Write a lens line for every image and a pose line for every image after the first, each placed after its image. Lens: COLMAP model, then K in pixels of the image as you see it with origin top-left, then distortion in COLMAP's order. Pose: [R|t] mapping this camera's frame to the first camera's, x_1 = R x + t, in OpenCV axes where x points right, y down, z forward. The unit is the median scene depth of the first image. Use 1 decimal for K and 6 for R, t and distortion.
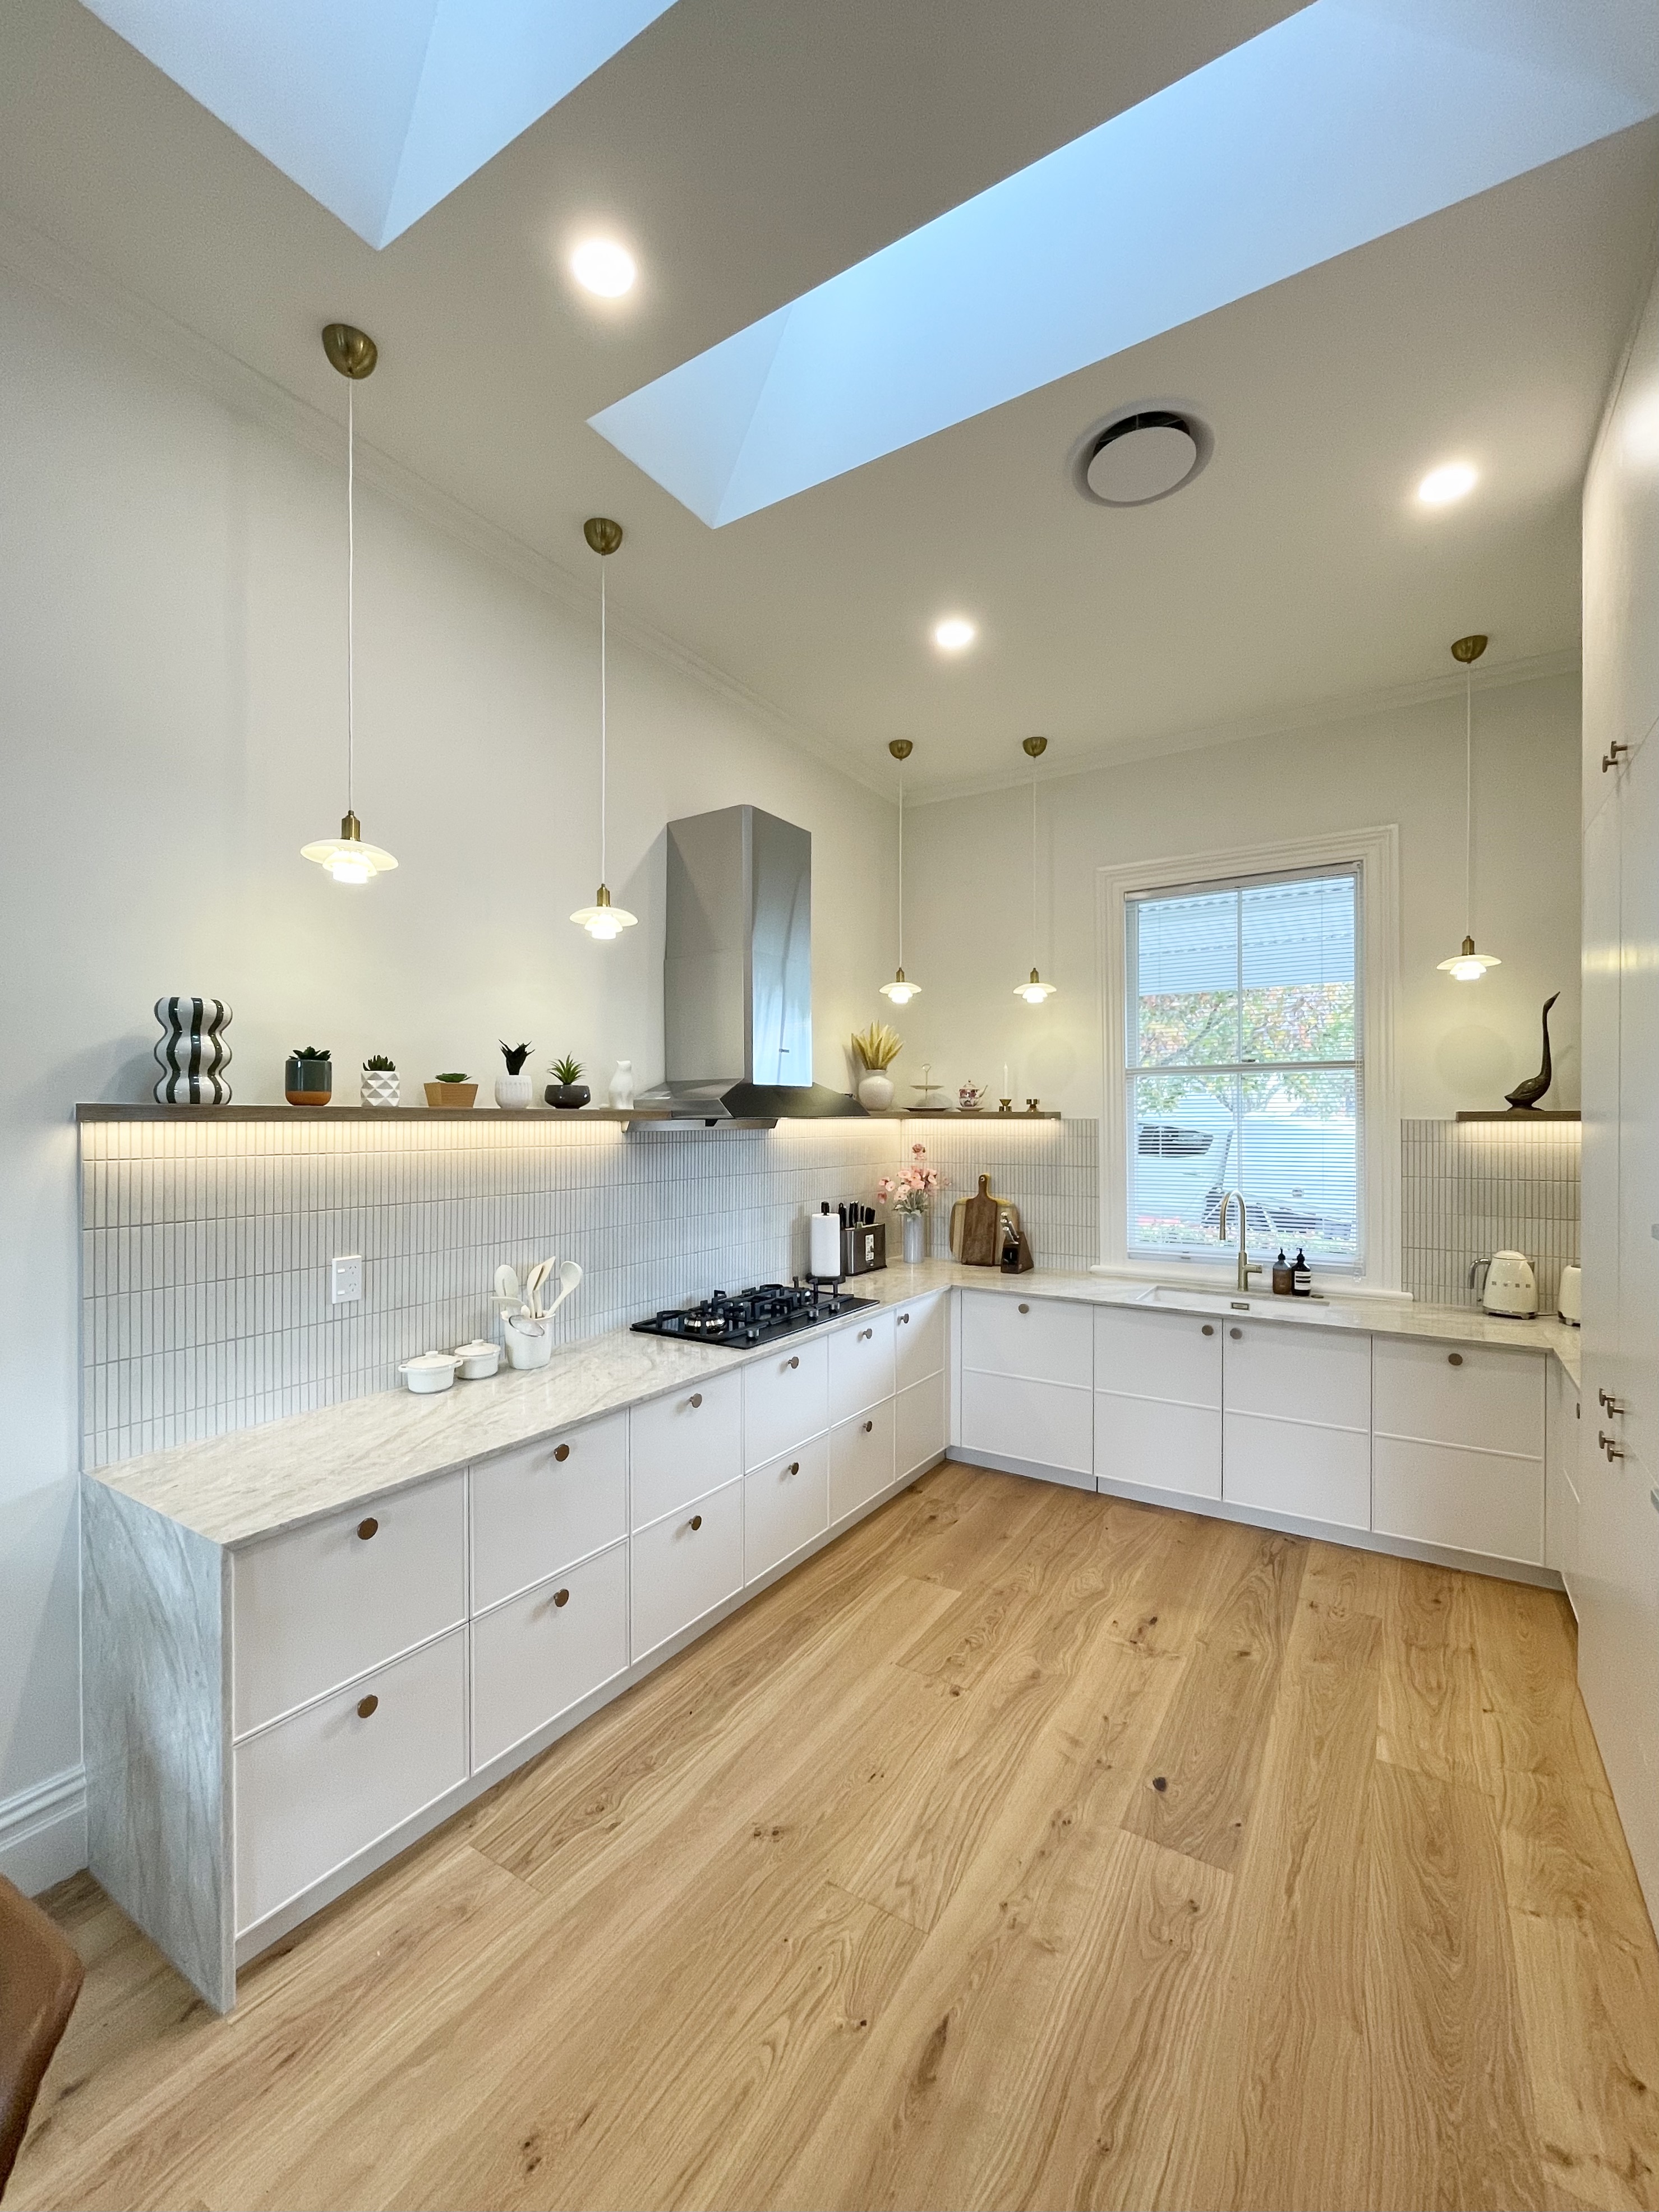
lens RADIAL K [[917.6, 0, 818.1], [0, 917.6, 1121.9], [0, 0, 1]] dist [0.003924, -0.000084]
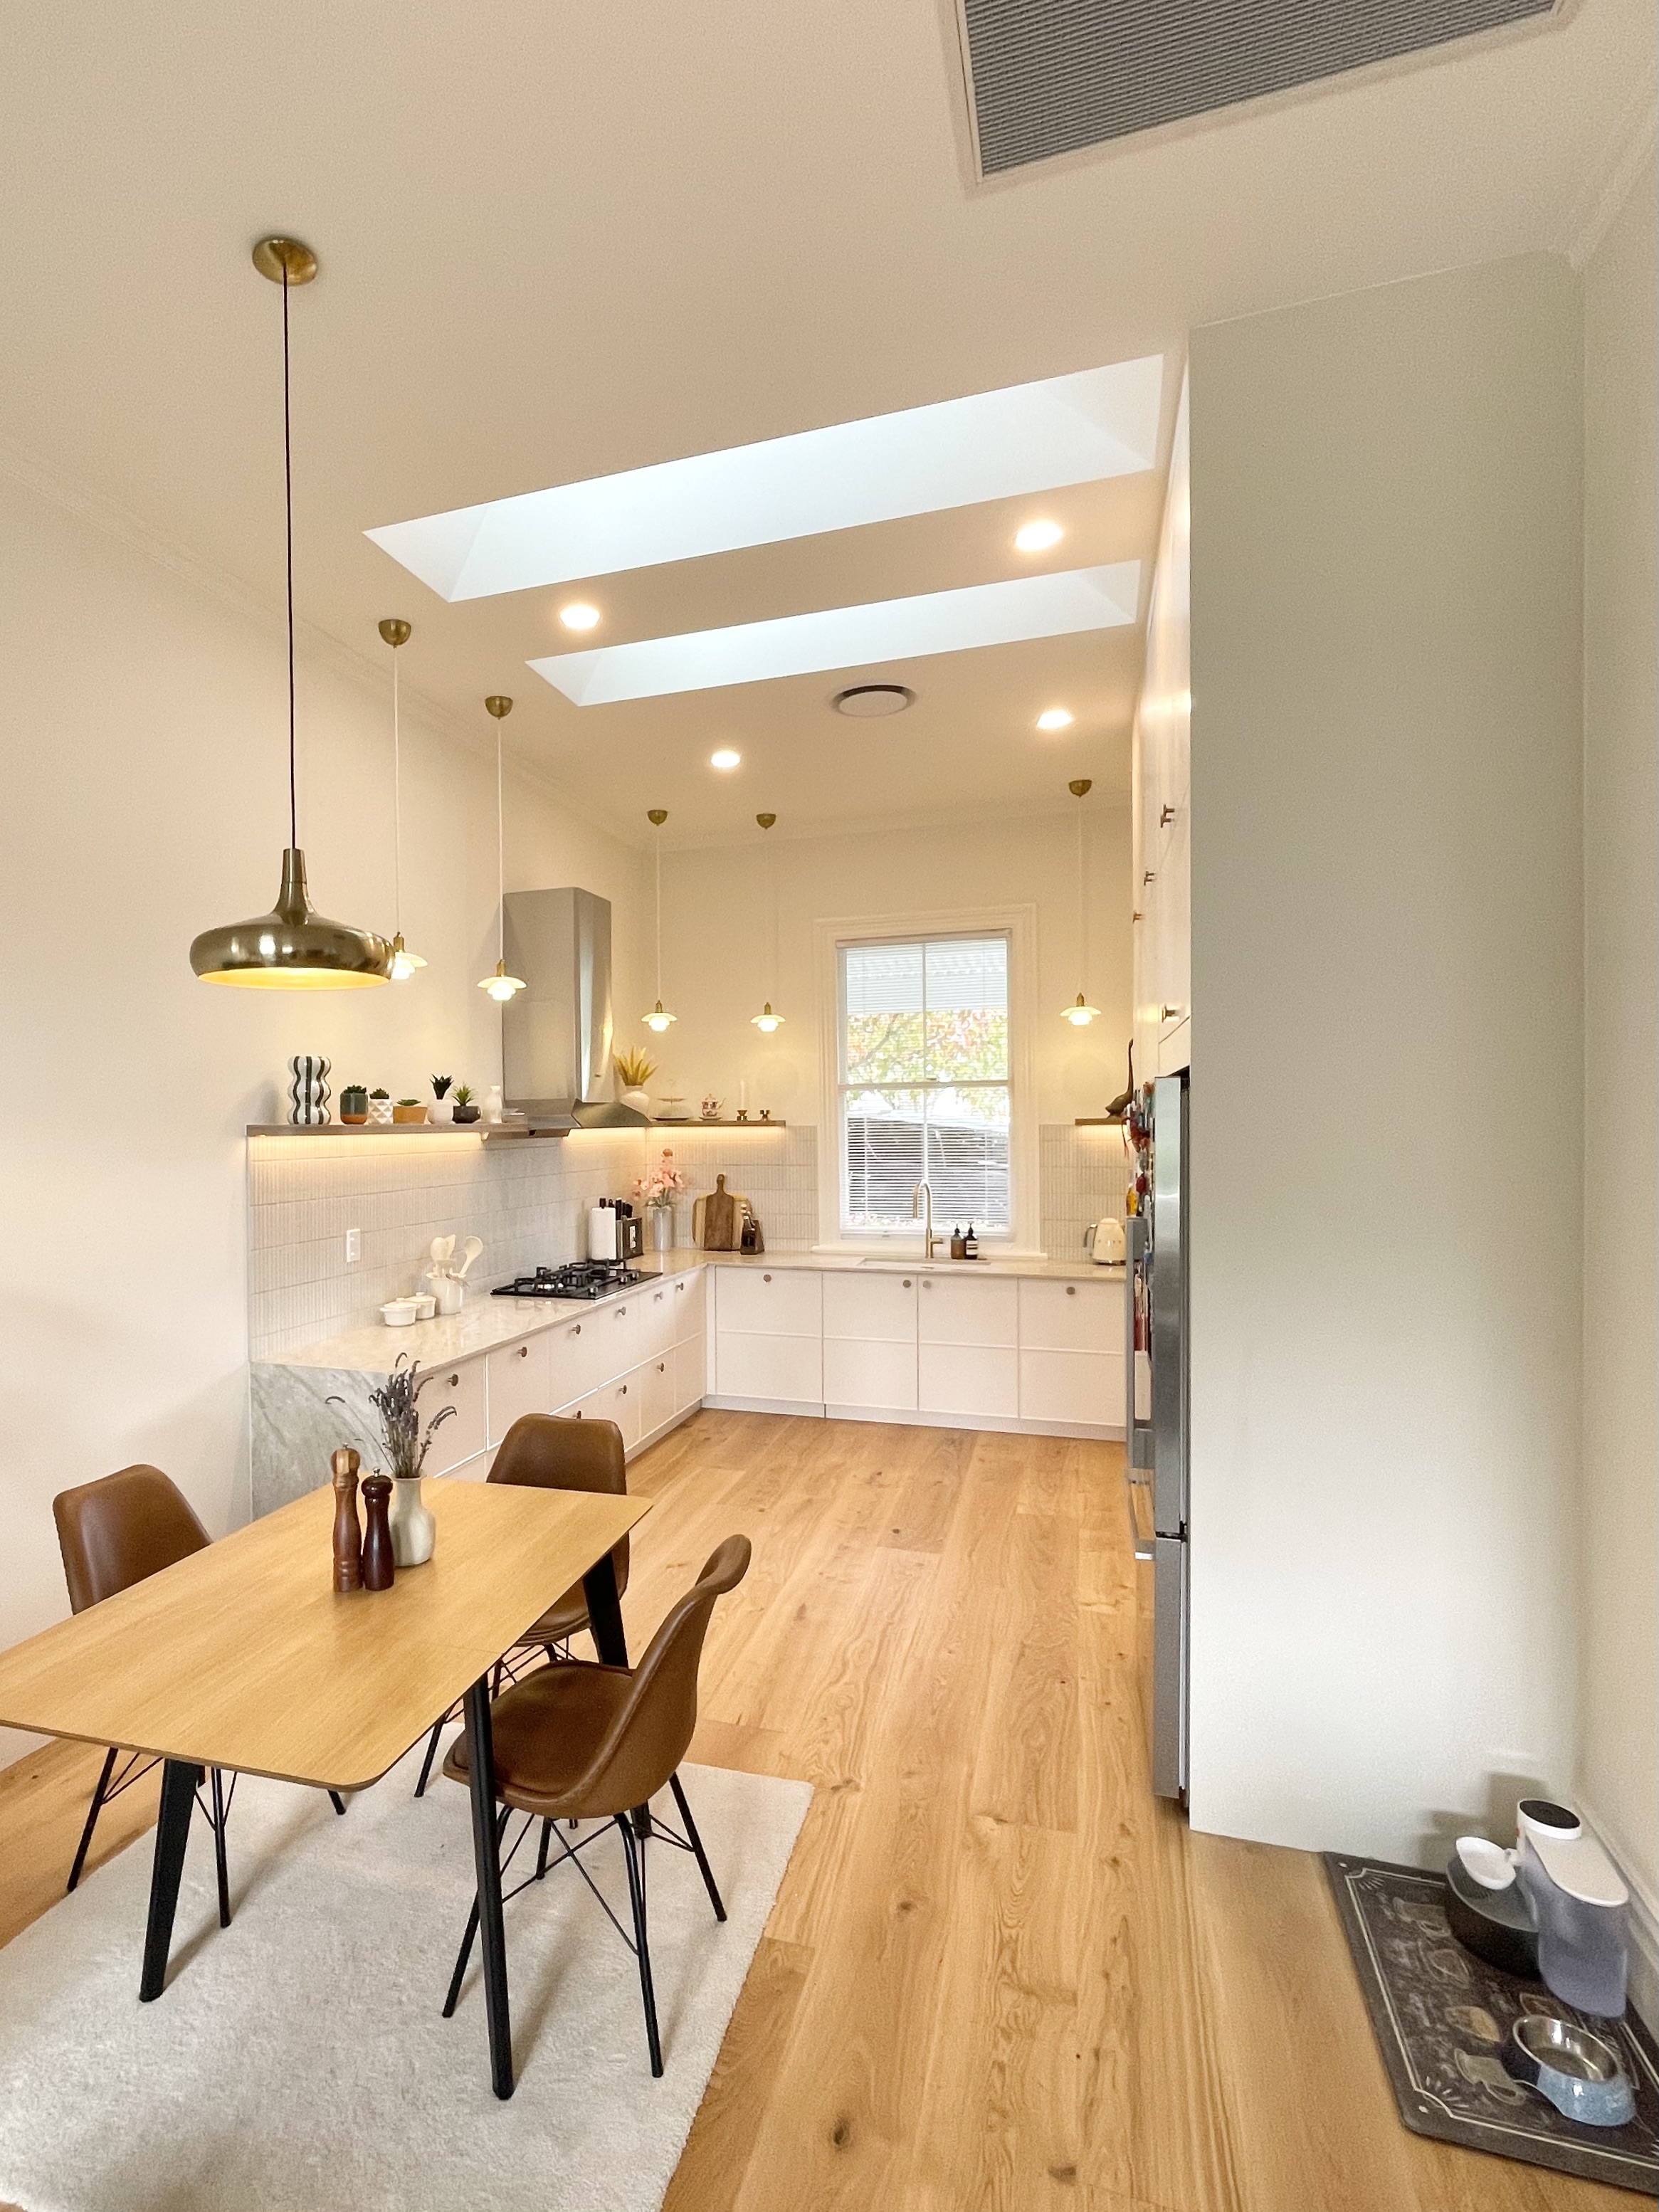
lens RADIAL K [[1199.4, 0, 609.8], [0, 1199.4, 1143.2], [0, 0, 1]] dist [0.011260, 0.004167]
pose [[0.980819, -0.013399, 0.194461, -0.367773], [0.011015, 0.999850, 0.013334, -0.005805], [-0.194611, -0.010936, 0.980820, -0.683263]]
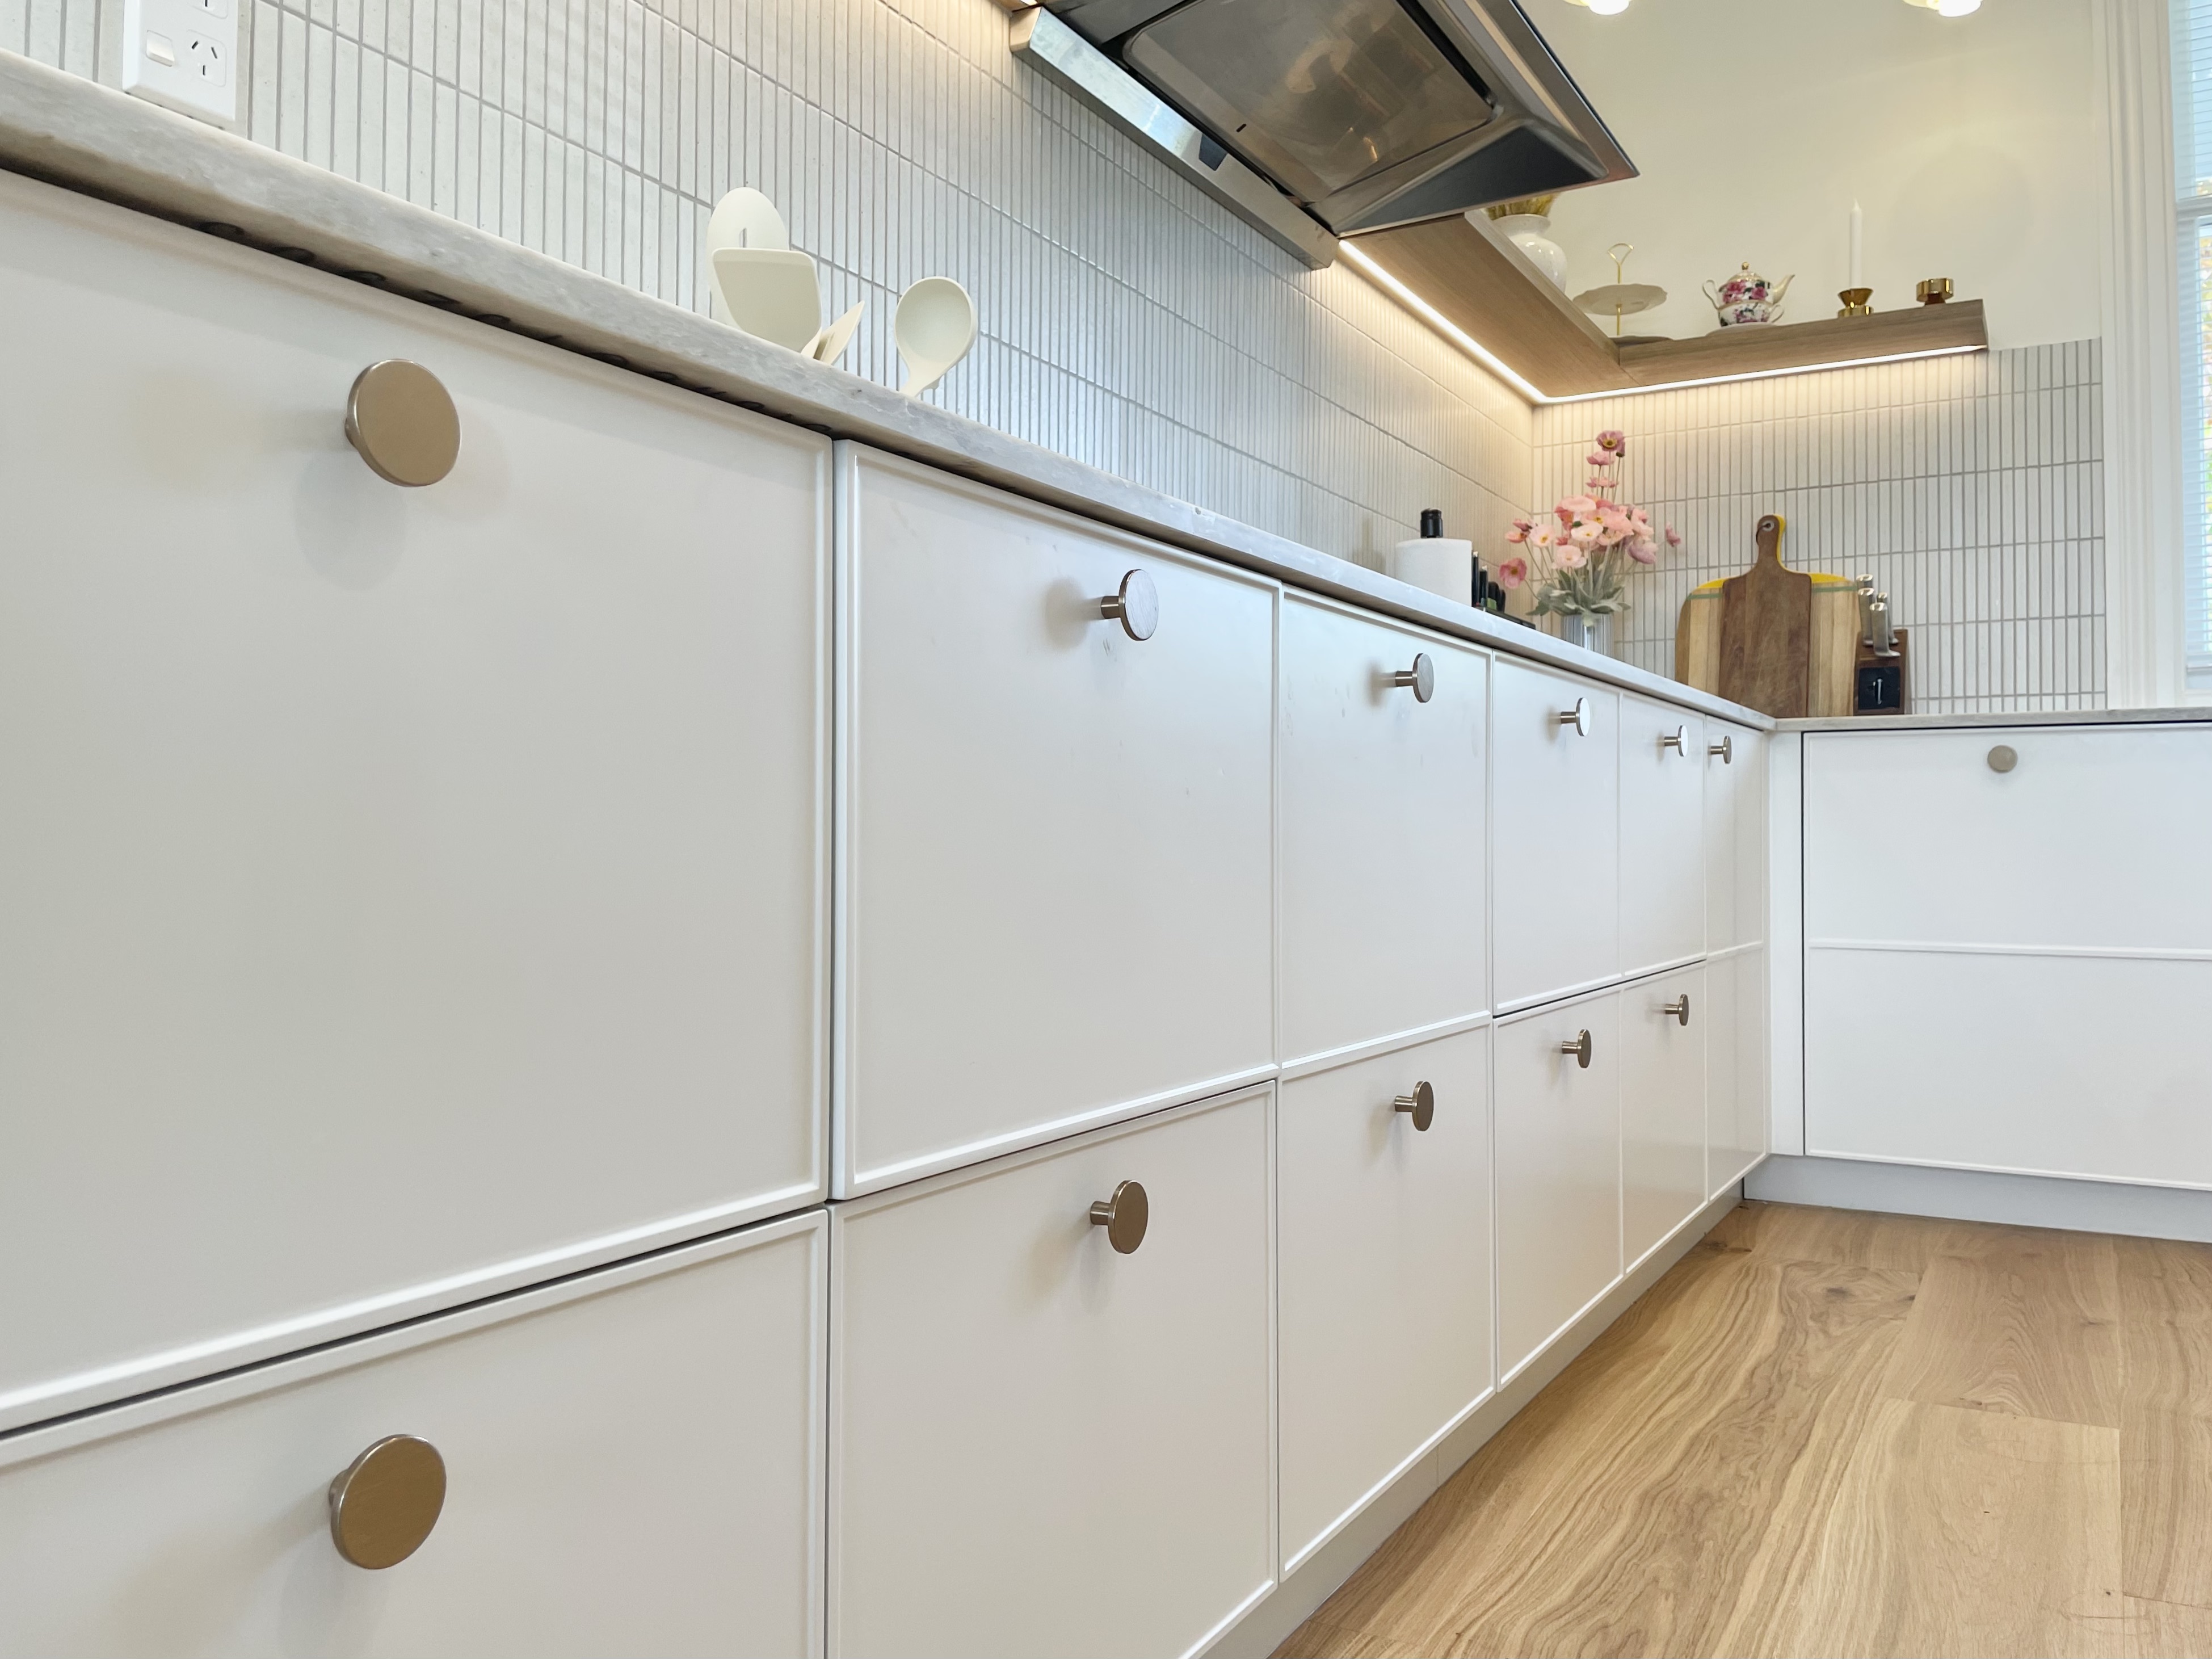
lens RADIAL K [[1716.0, 0, 1099.2], [0, 1716.0, 838.0], [0, 0, 1]] dist [0.091556, -0.091859]
pose [[0.997626, 0.003911, 0.068747, -0.225987], [-0.002280, 0.999715, -0.023779, 0.307084], [-0.068821, 0.023566, 0.997351, 0.394325]]
